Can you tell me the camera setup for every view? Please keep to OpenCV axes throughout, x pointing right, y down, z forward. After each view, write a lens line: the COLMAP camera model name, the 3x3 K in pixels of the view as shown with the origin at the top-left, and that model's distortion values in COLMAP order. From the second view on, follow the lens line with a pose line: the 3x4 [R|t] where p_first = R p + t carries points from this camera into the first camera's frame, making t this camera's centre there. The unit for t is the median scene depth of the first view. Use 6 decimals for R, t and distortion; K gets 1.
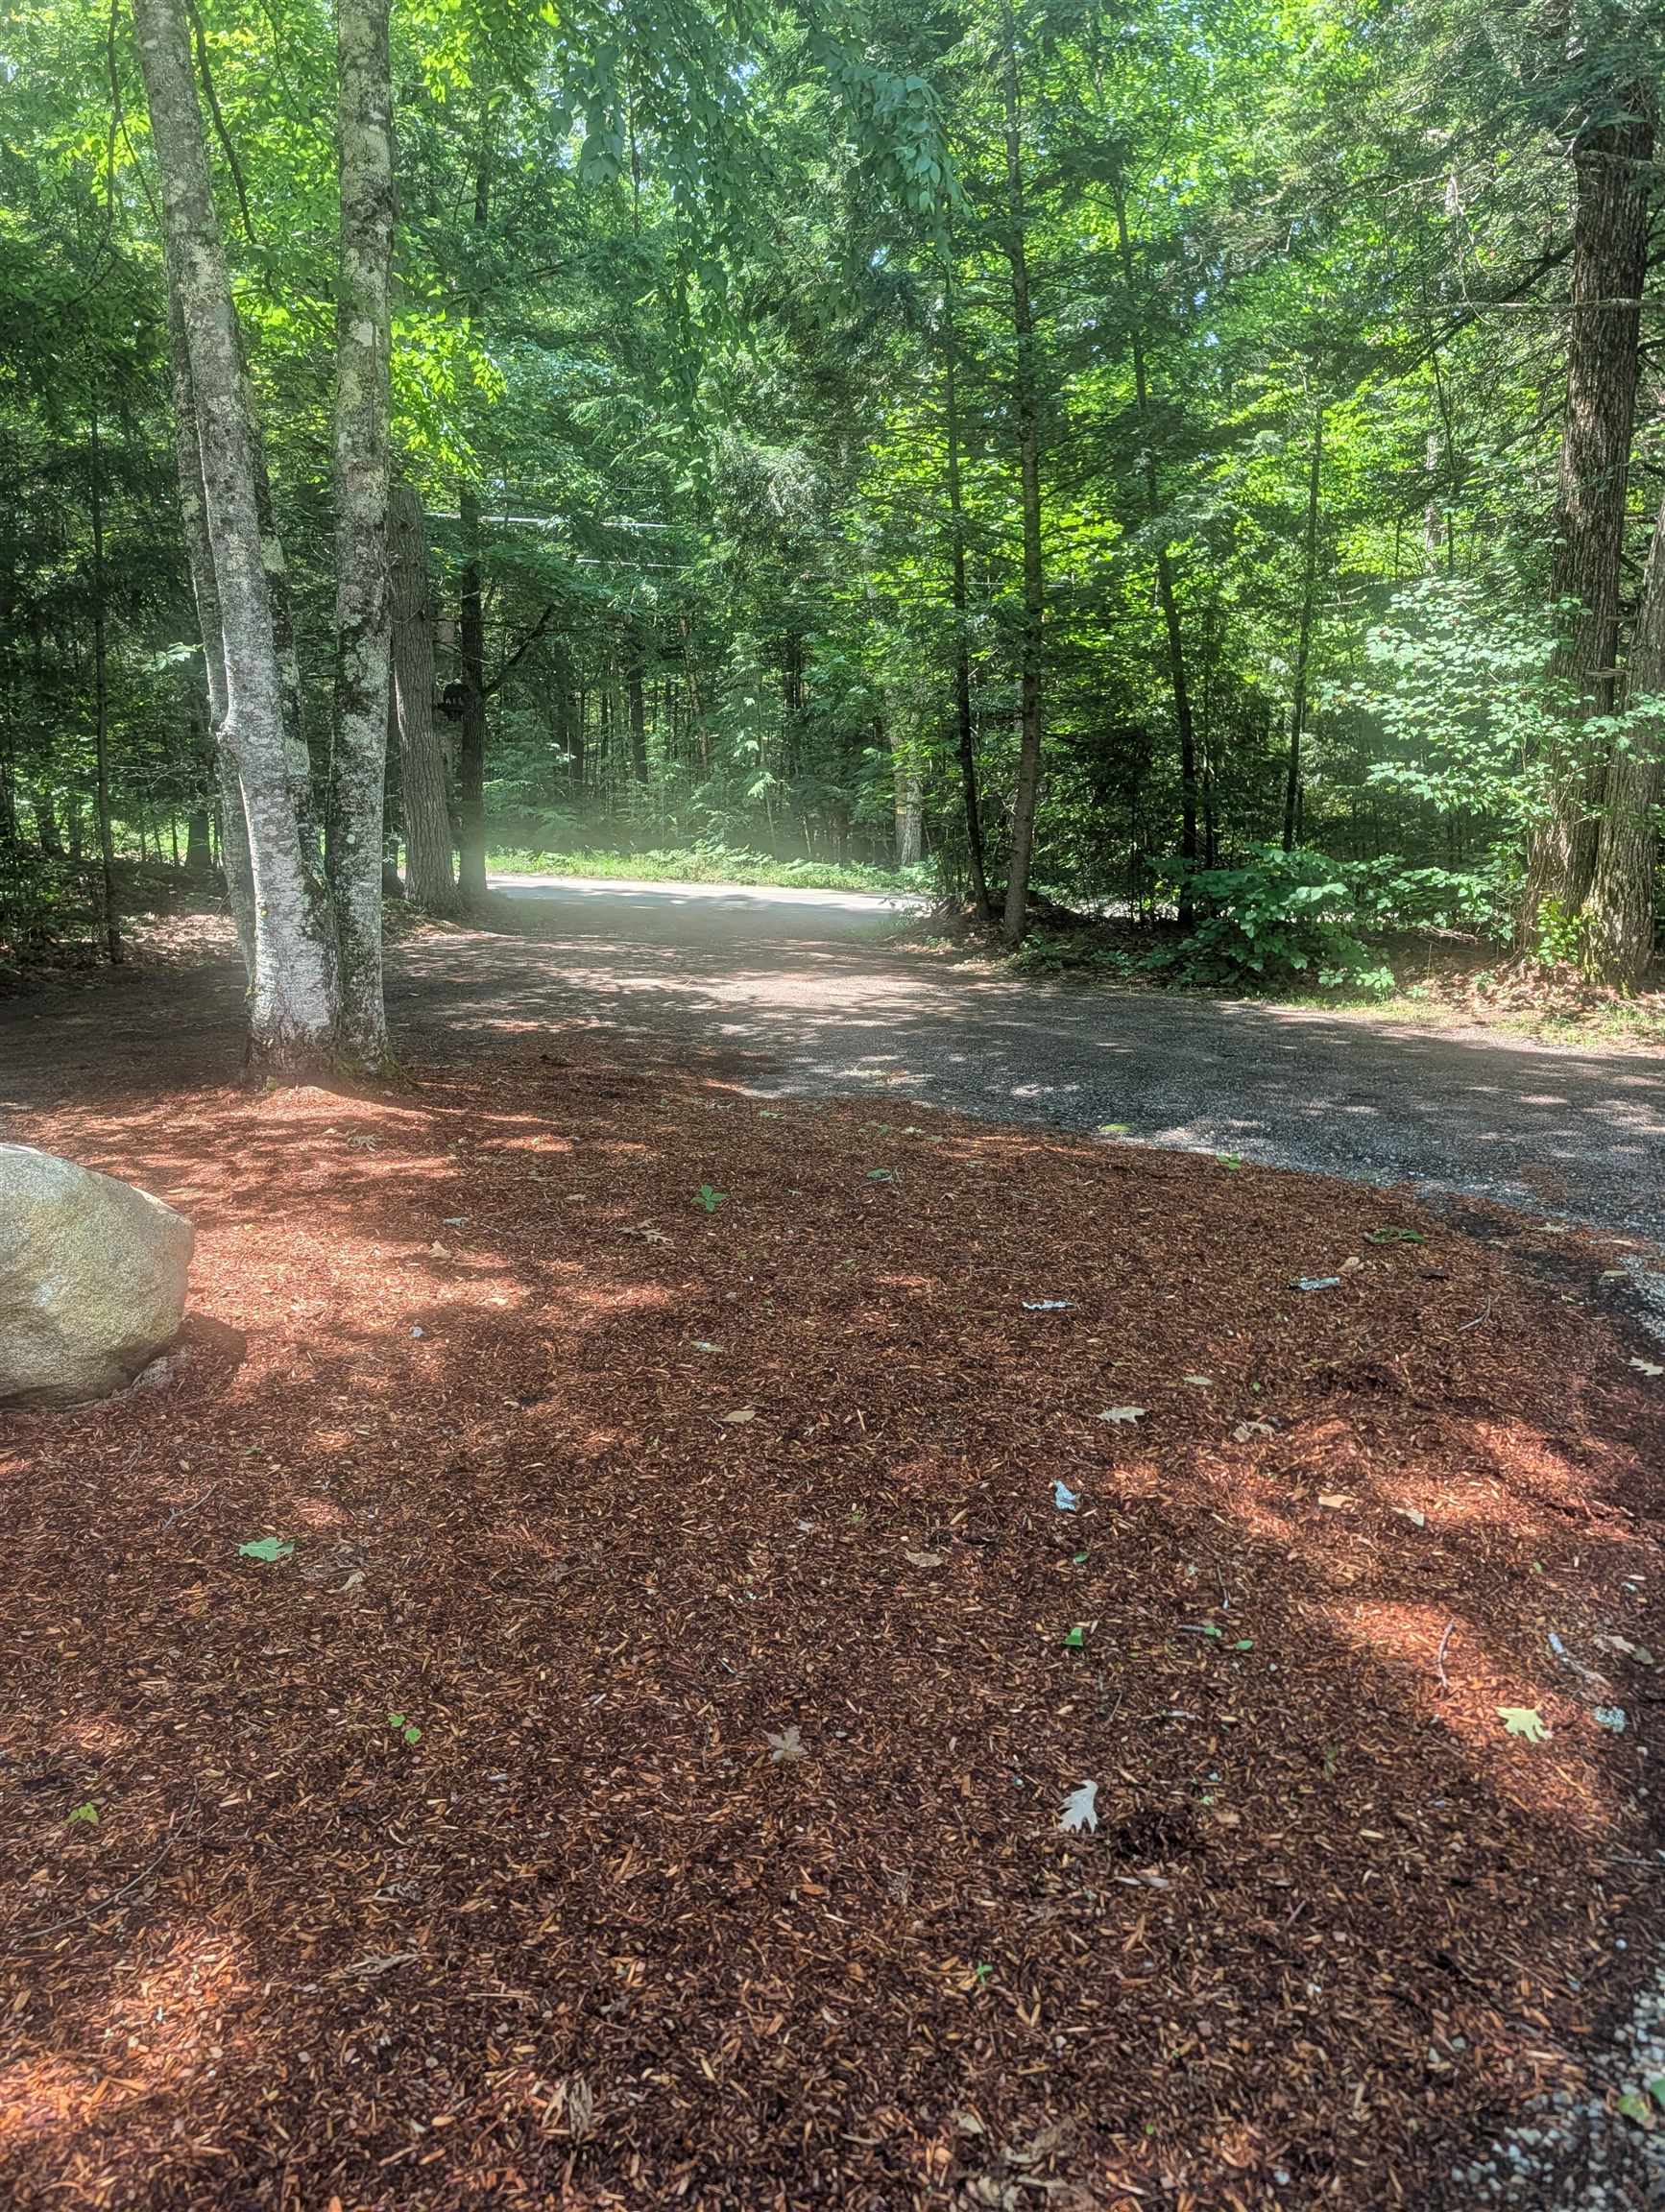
lens RADIAL K [[1541.2, 0, 839.7], [0, 1541.2, 1104.6], [0, 0, 1]] dist [0.025420, -0.000003]
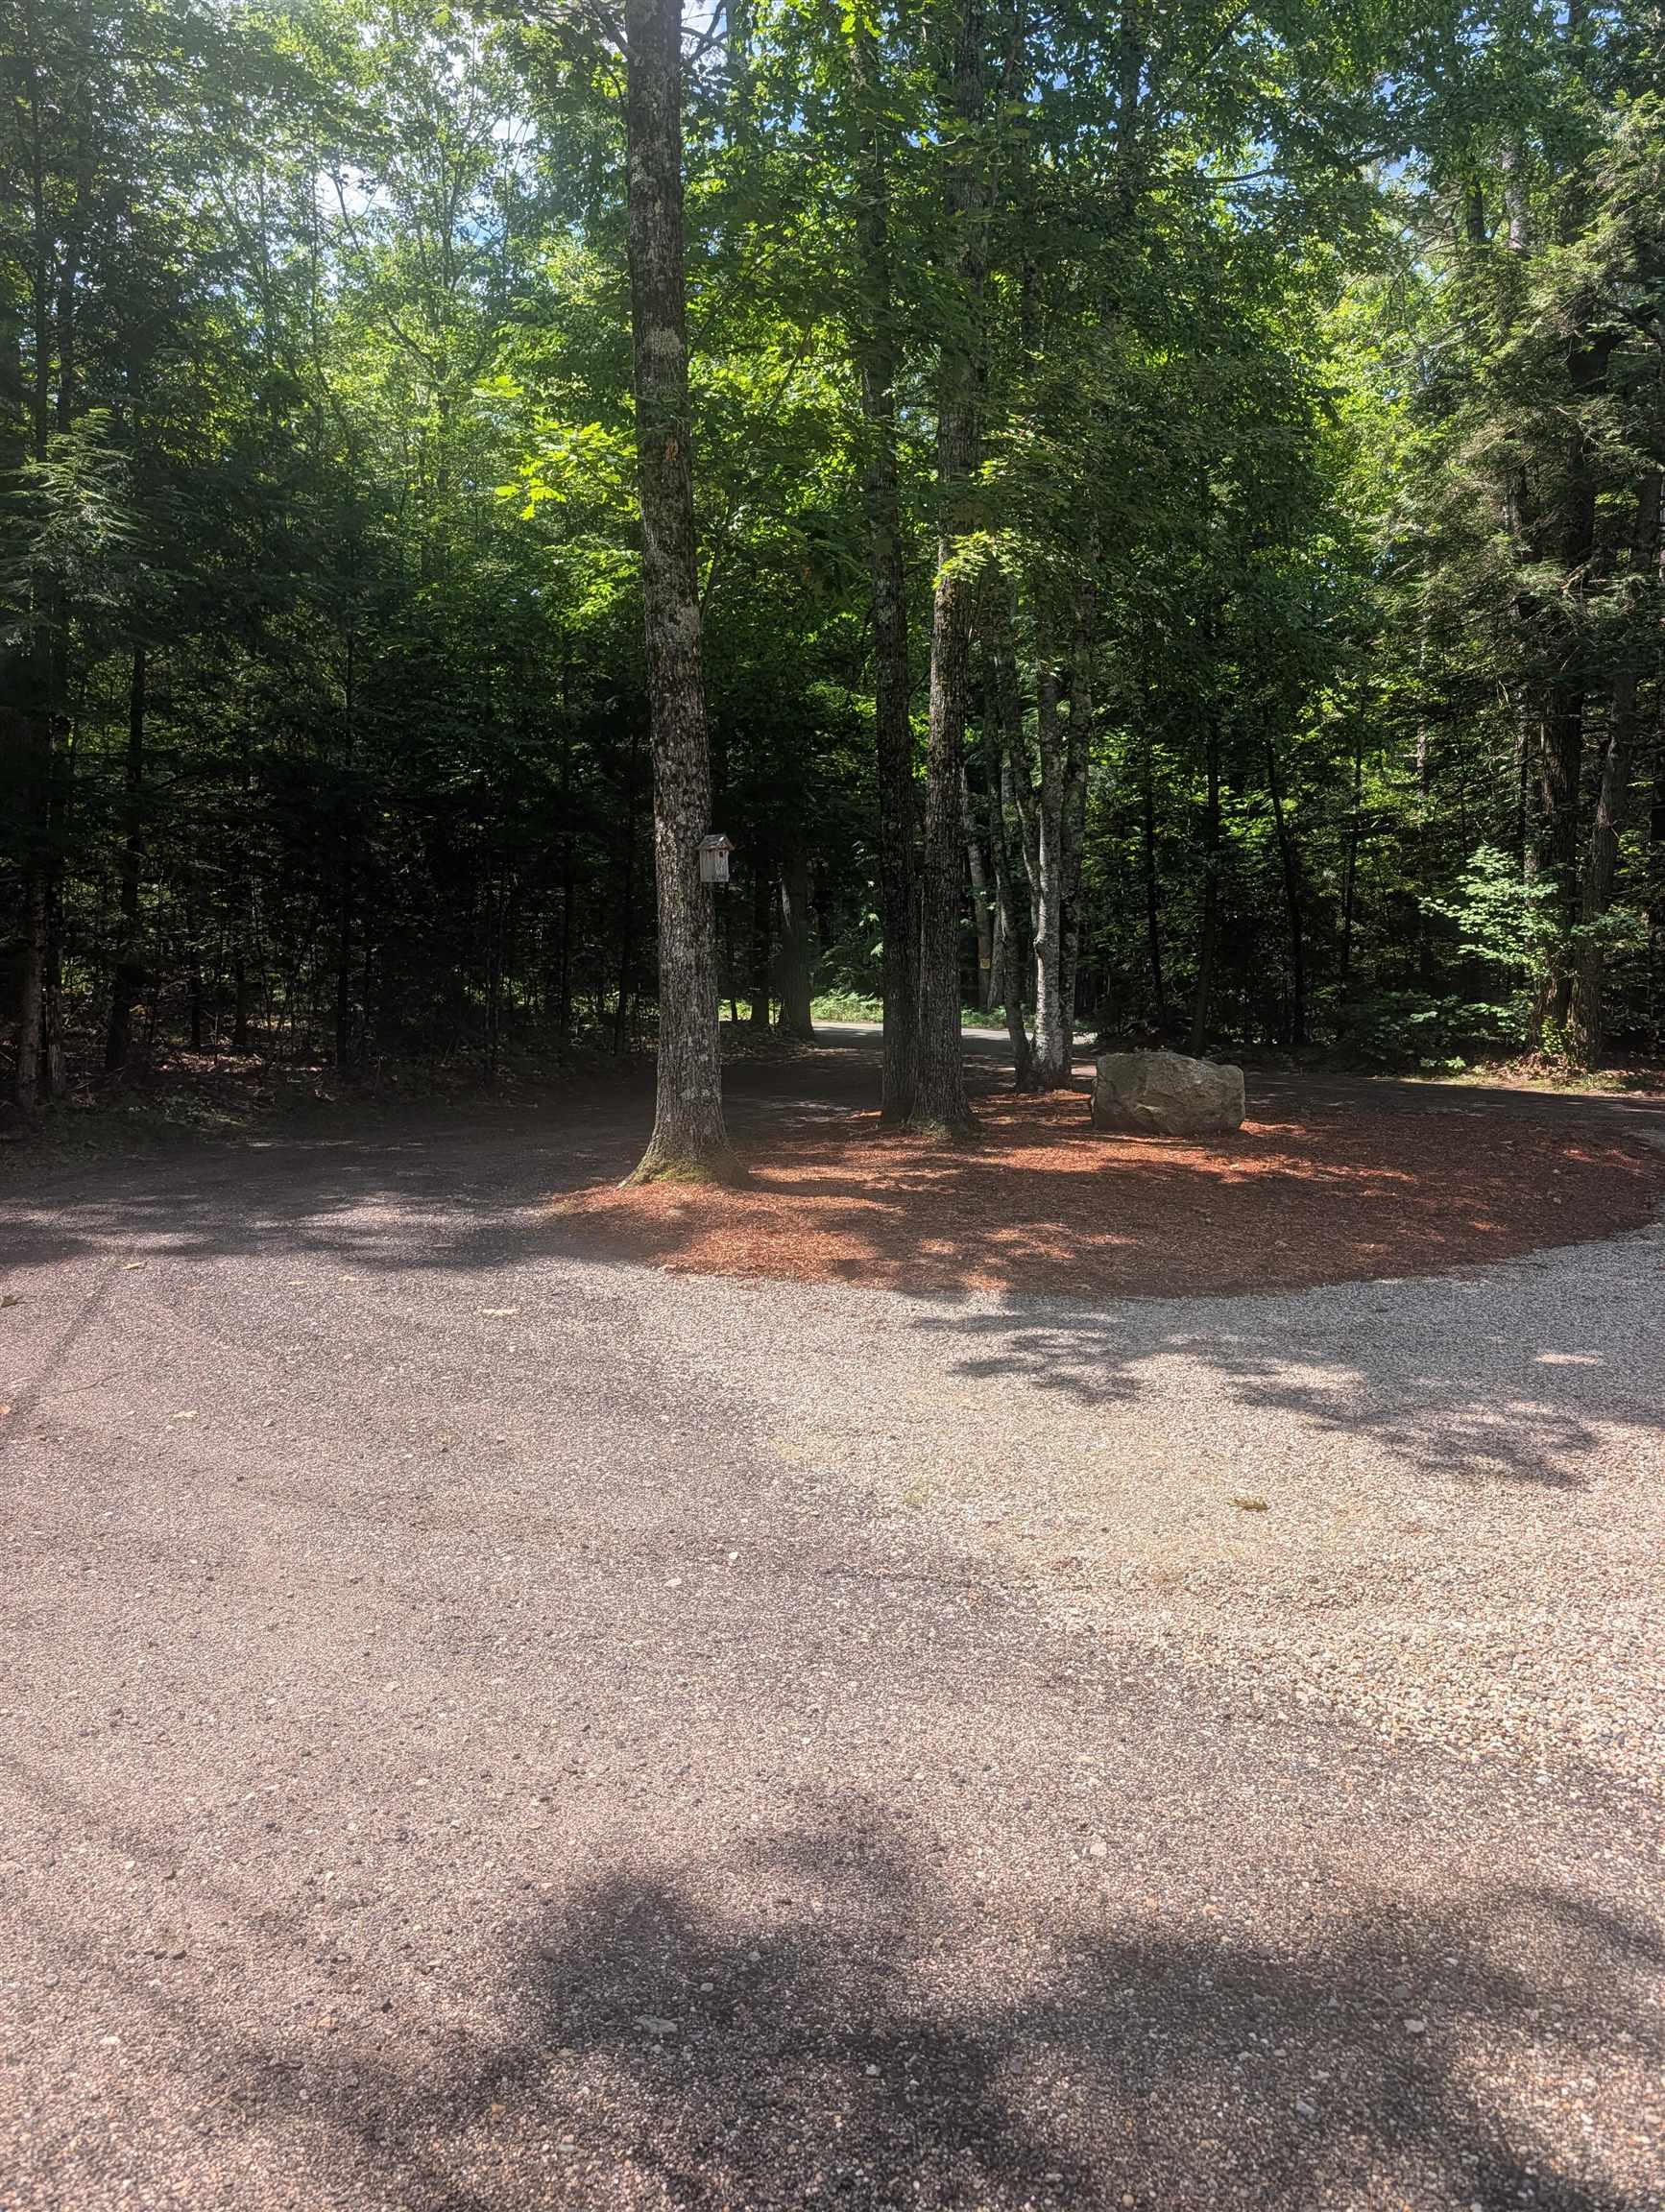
lens RADIAL K [[1541.2, 0, 826.2], [0, 1541.2, 1107.9], [0, 0, 1]] dist [0.025420, -0.000003]
pose [[0.998024, -0.005165, 0.062624, -0.496013], [0.011014, 0.995566, -0.093419, 0.130321], [-0.061863, 0.093925, 0.993655, -0.736908]]
